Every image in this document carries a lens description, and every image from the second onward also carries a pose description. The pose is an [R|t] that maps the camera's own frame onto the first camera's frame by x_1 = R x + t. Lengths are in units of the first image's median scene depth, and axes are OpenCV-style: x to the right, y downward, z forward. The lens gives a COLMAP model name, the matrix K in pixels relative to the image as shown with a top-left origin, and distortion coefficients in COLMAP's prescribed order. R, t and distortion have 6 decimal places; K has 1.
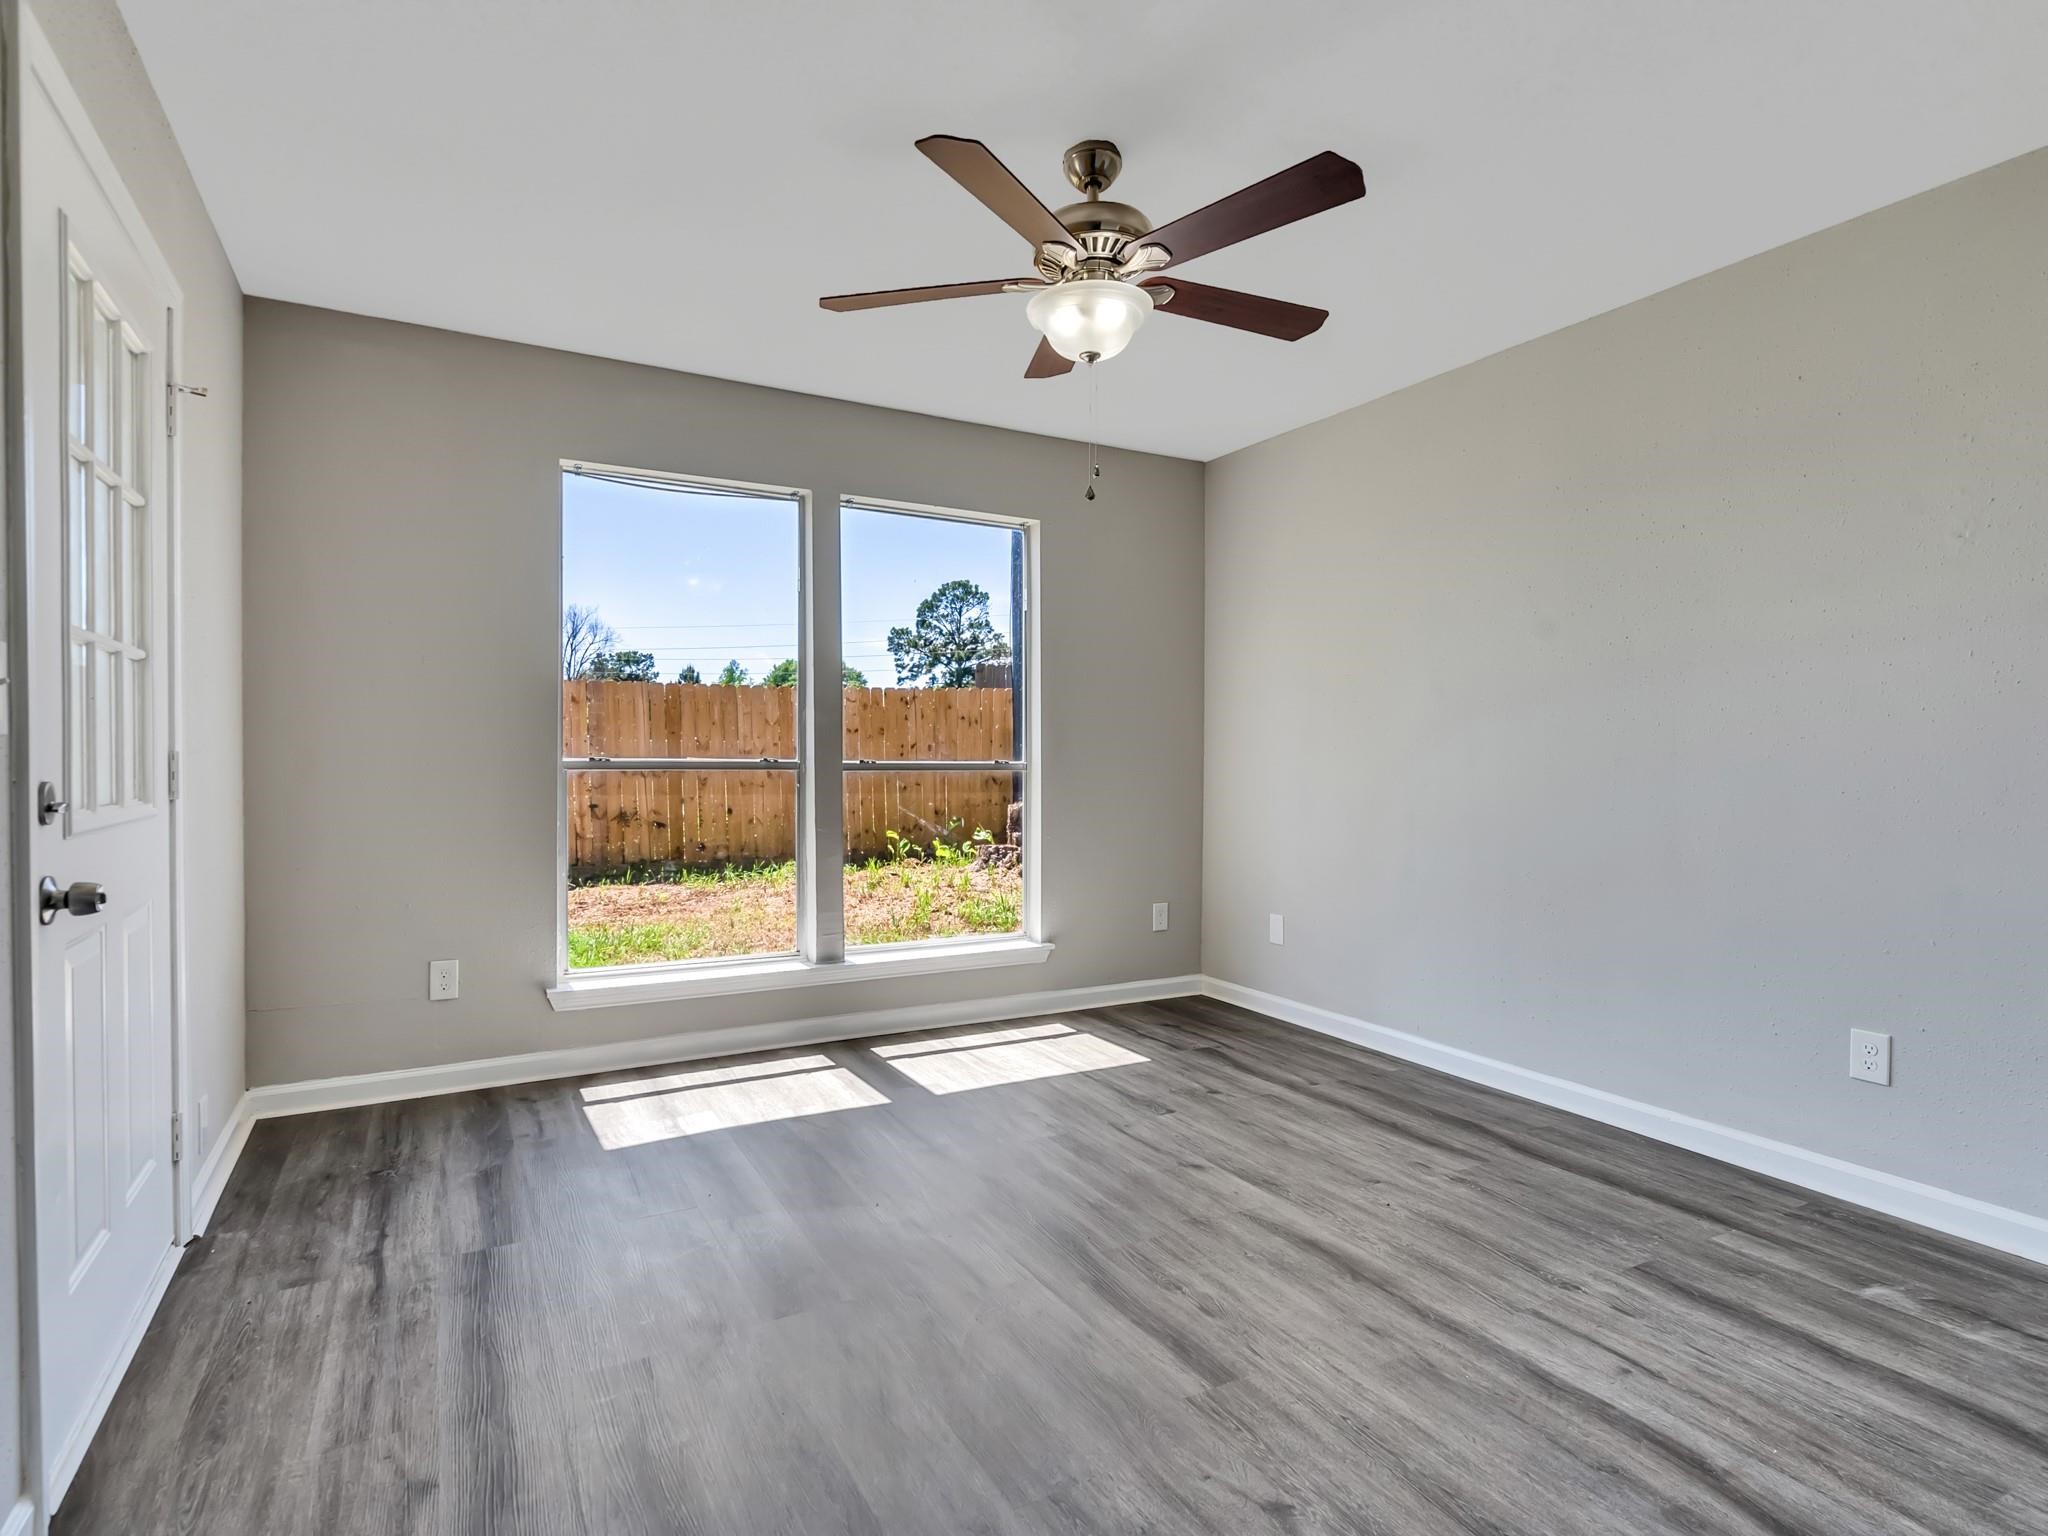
lens RADIAL K [[1046.7, 0, 1015.4], [0, 1046.7, 765.3], [0, 0, 1]] dist [-0.003760, 0.001343]
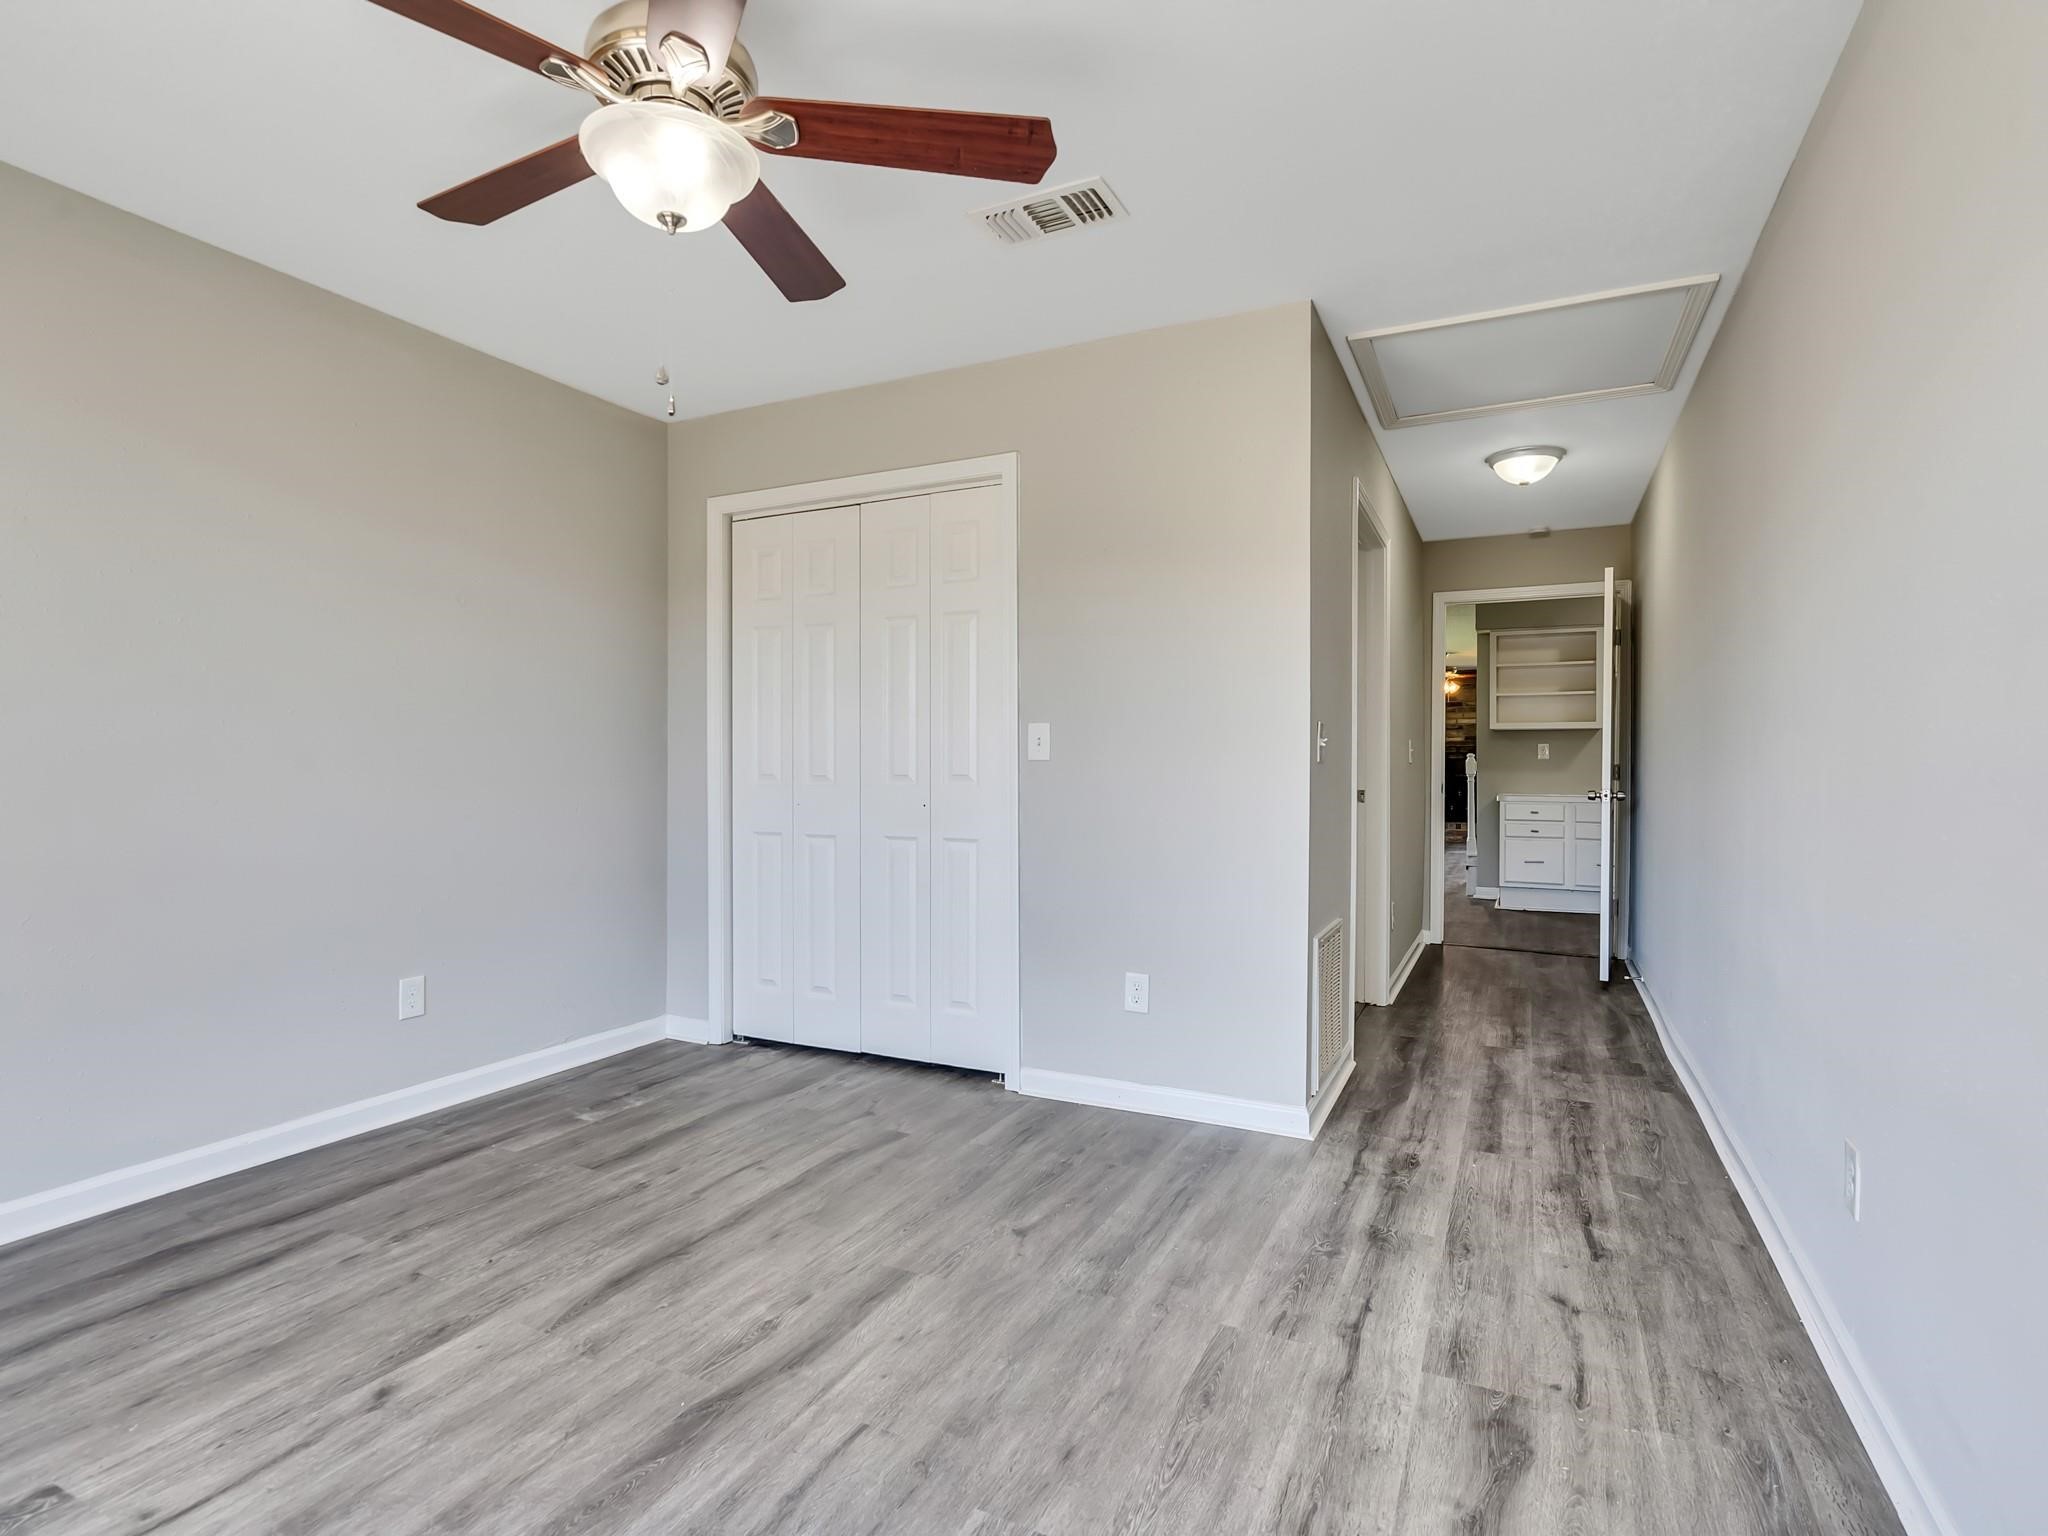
lens RADIAL K [[1046.7, 0, 1016.7], [0, 1046.7, 767.9], [0, 0, 1]] dist [-0.003760, 0.001343]
pose [[-0.573452, -0.010976, 0.819165, -0.643971], [-0.001541, 0.999923, 0.012319, -0.010836], [-0.819237, 0.005802, -0.573425, 1.178855]]
